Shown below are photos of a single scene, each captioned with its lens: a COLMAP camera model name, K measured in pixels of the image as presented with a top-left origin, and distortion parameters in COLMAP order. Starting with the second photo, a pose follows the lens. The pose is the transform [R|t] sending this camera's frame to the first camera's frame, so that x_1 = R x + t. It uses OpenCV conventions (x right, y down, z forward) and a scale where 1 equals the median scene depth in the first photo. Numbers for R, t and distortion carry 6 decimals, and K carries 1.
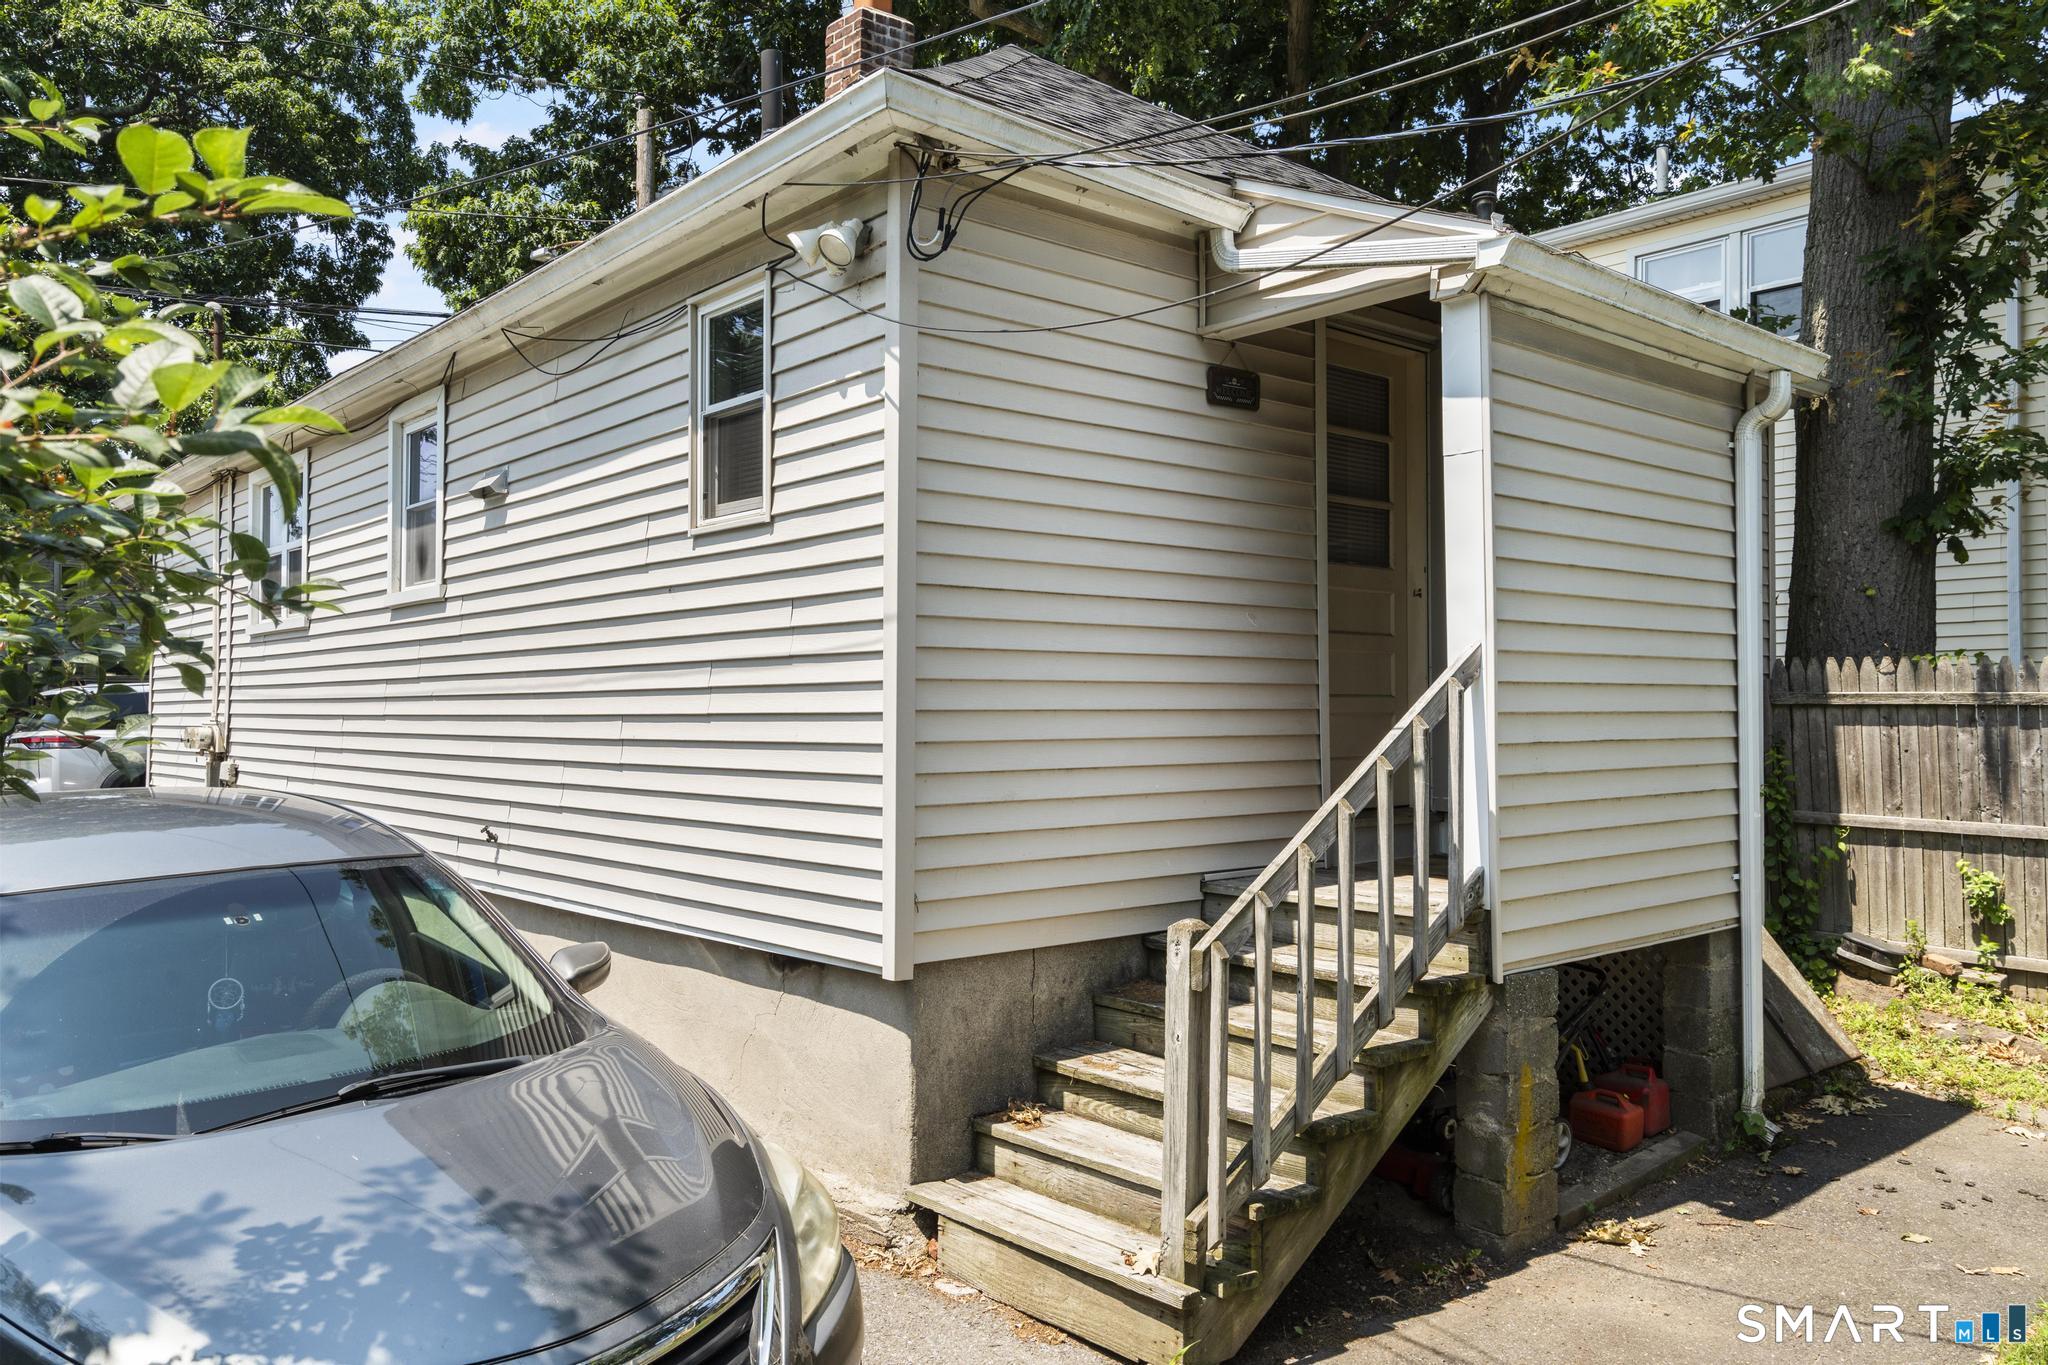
lens RADIAL K [[1501.9, 0, 1023.5], [0, 1501.9, 686.0], [0, 0, 1]] dist [-0.003454, -0.001309]
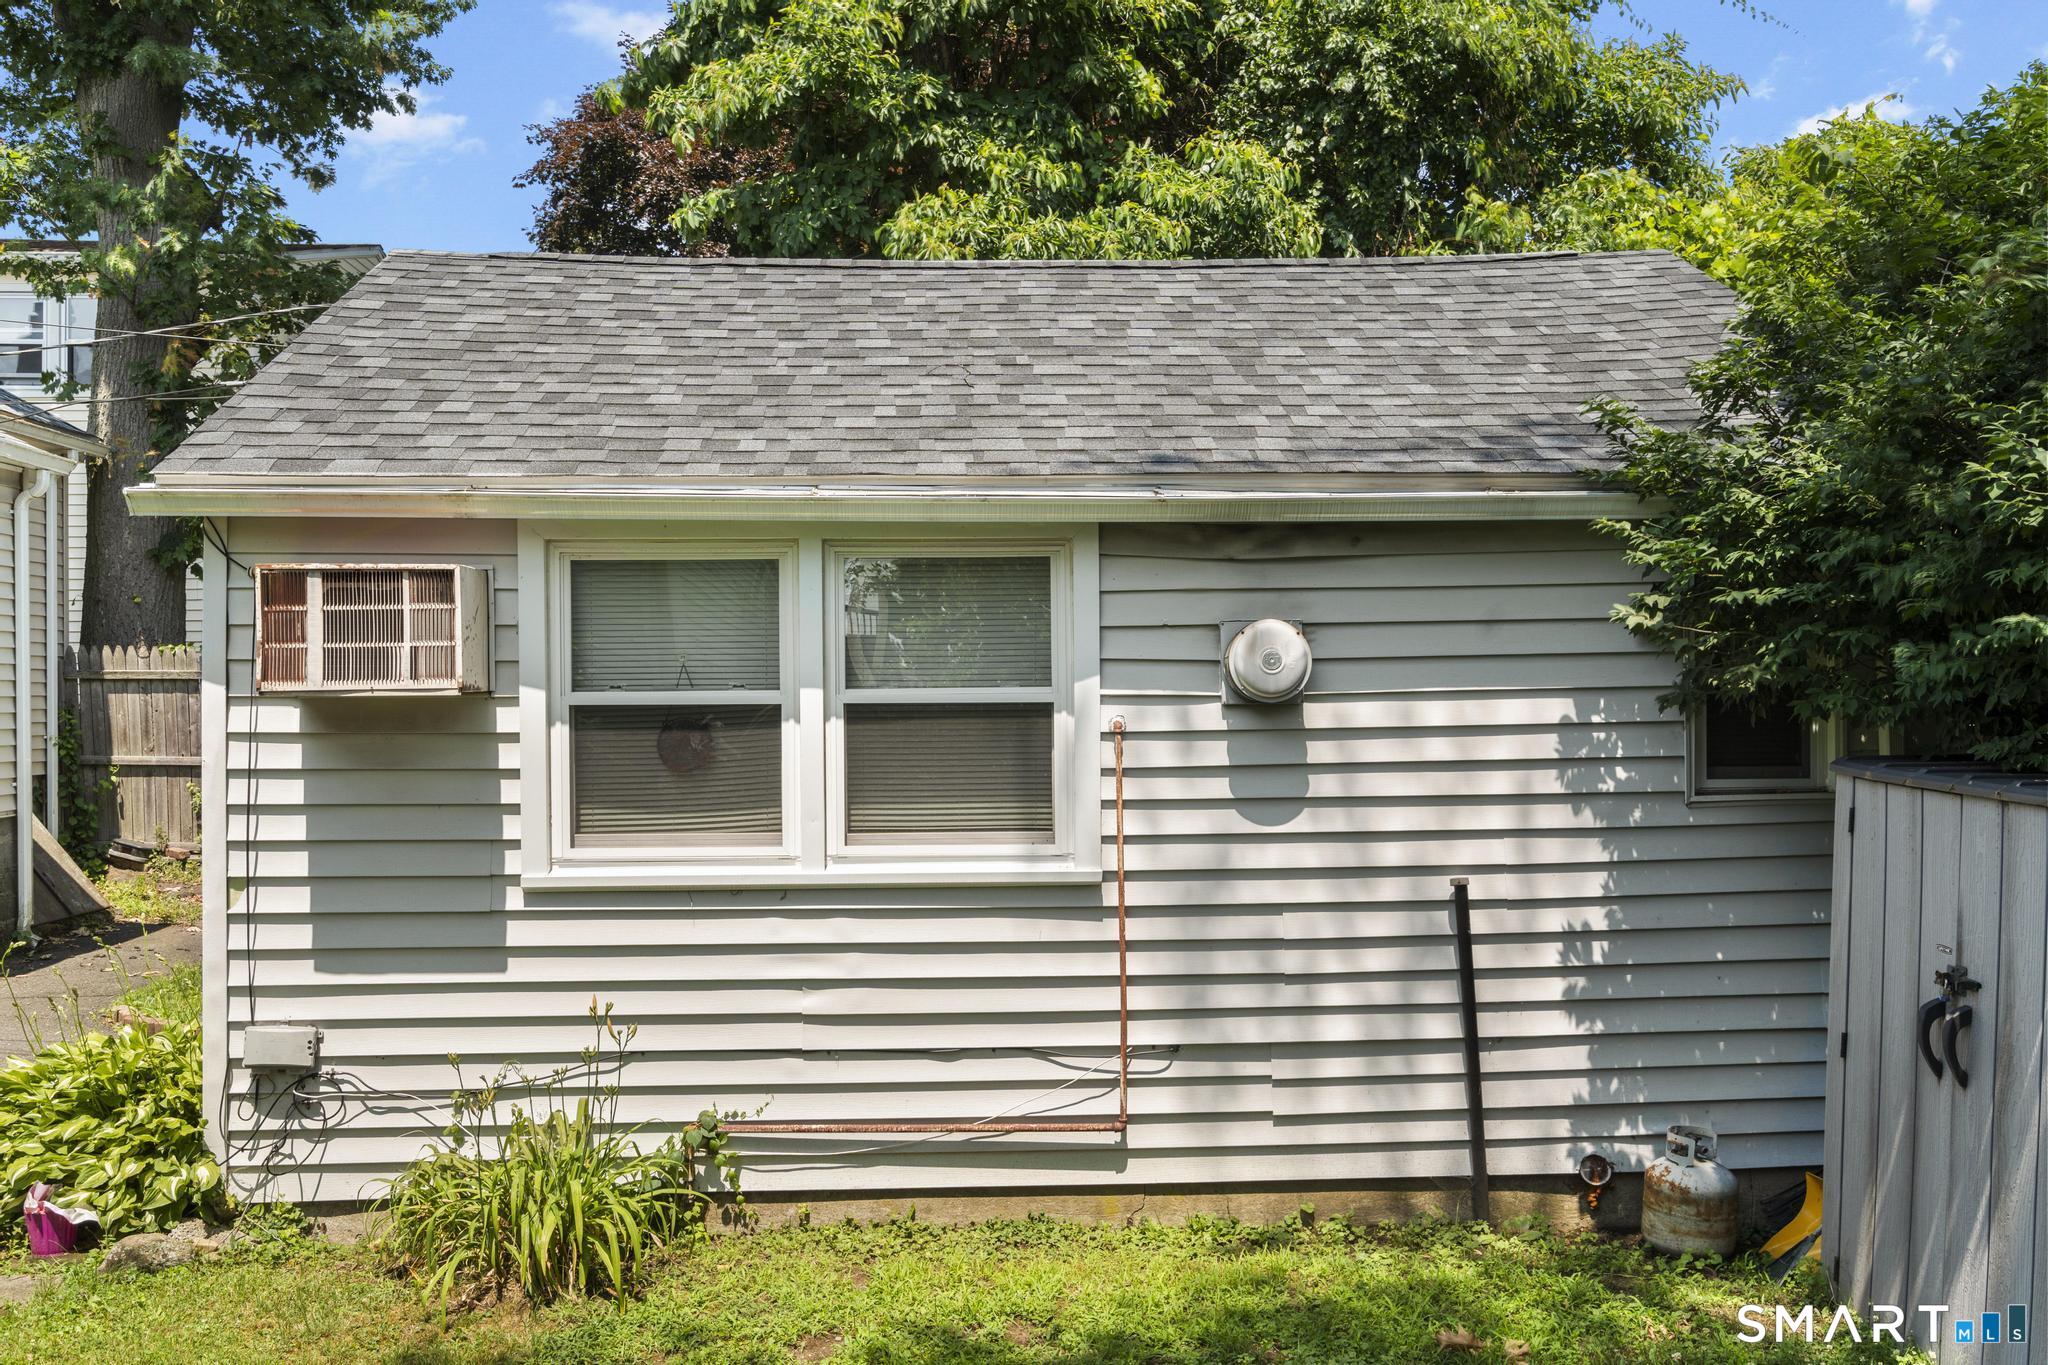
lens RADIAL K [[1782.1, 0, 1026.1], [0, 1782.1, 687.8], [0, 0, 1]] dist [0.000832, 0.002410]
pose [[0.614402, -0.001422, 0.788992, -0.259015], [-0.009211, 0.999917, 0.008975, -0.002382], [-0.788940, -0.012781, 0.614338, -0.728751]]
